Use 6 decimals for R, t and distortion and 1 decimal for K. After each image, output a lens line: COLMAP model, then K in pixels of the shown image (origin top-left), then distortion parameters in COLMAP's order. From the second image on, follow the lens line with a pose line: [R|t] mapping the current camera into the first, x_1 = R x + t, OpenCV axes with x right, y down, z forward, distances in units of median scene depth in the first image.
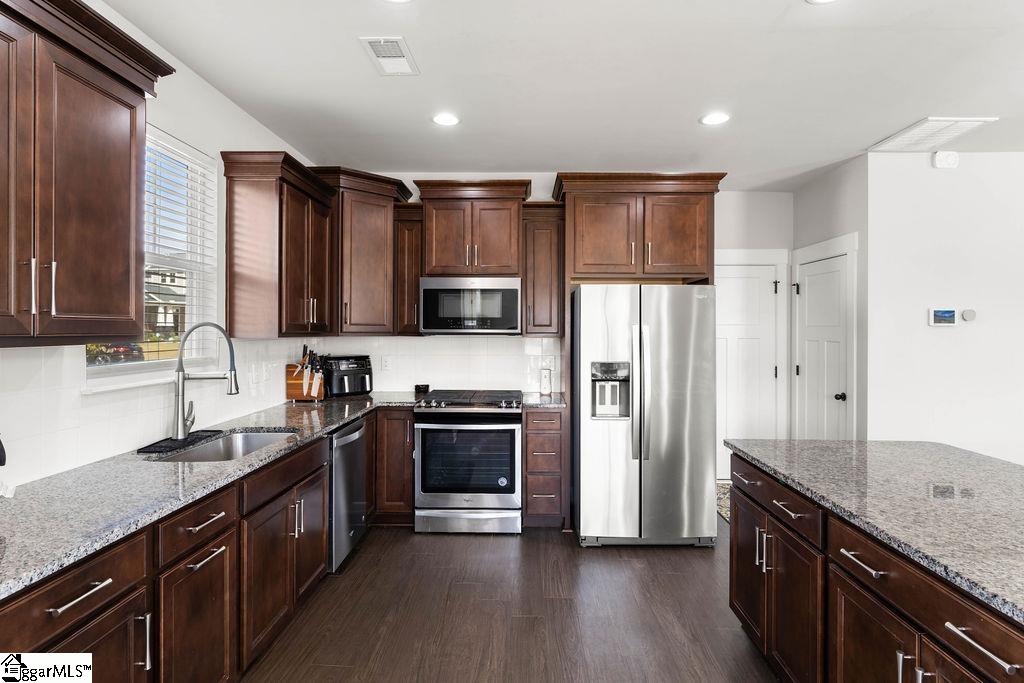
lens RADIAL K [[531.6, 0, 518.7], [0, 531.6, 332.3], [0, 0, 1]] dist [-0.009226, 0.001628]
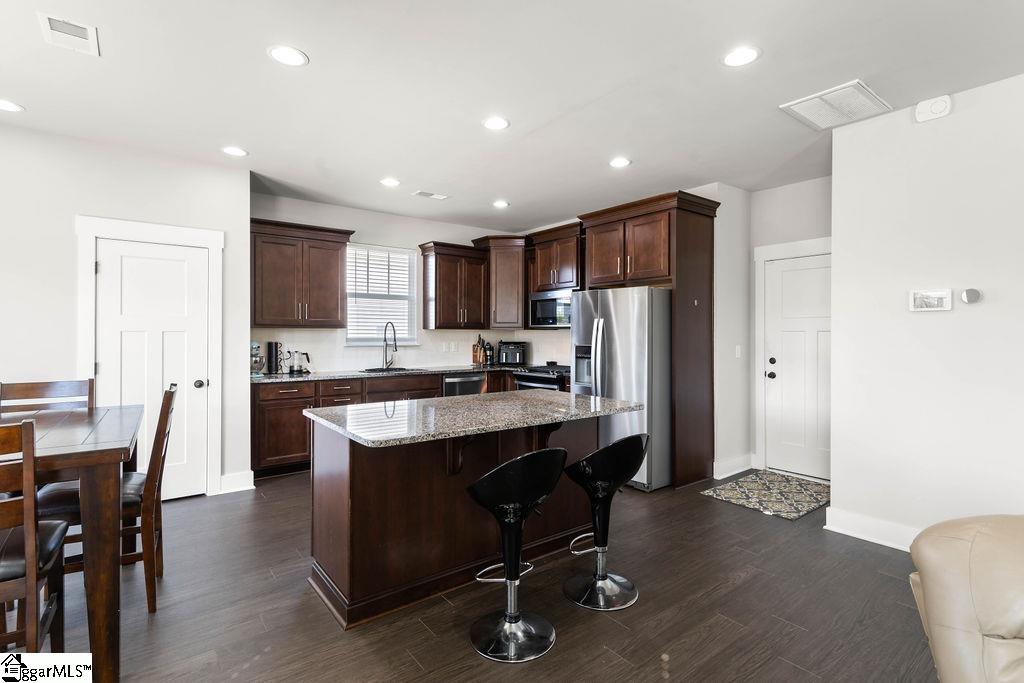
lens RADIAL K [[495.0, 0, 507.7], [0, 495.0, 342.4], [0, 0, 1]] dist [-0.001506, 0.001592]
pose [[0.620681, 0.011573, -0.783977, 1.048062], [-0.003246, 0.999920, 0.012191, 0.031517], [0.784056, -0.005022, 0.620670, 0.001914]]
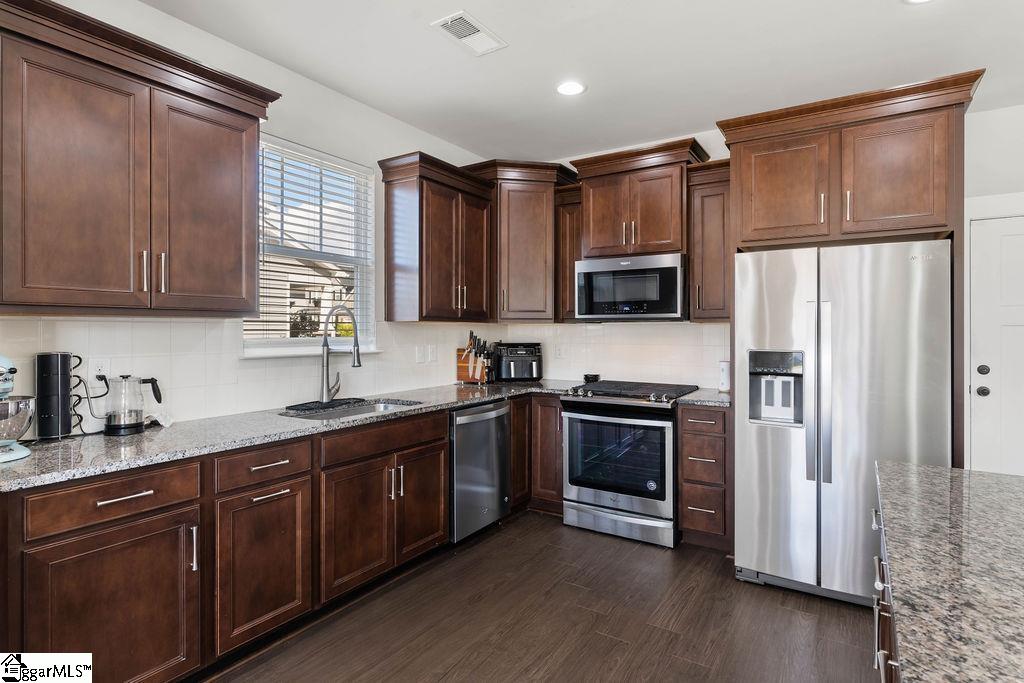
lens RADIAL K [[531.6, 0, 514.0], [0, 531.6, 334.3], [0, 0, 1]] dist [-0.009226, 0.001628]
pose [[0.849349, 0.001697, -0.527829, 0.247339], [-0.000300, 0.999996, 0.002733, 0.028734], [0.527831, -0.002163, 0.849347, 0.133857]]
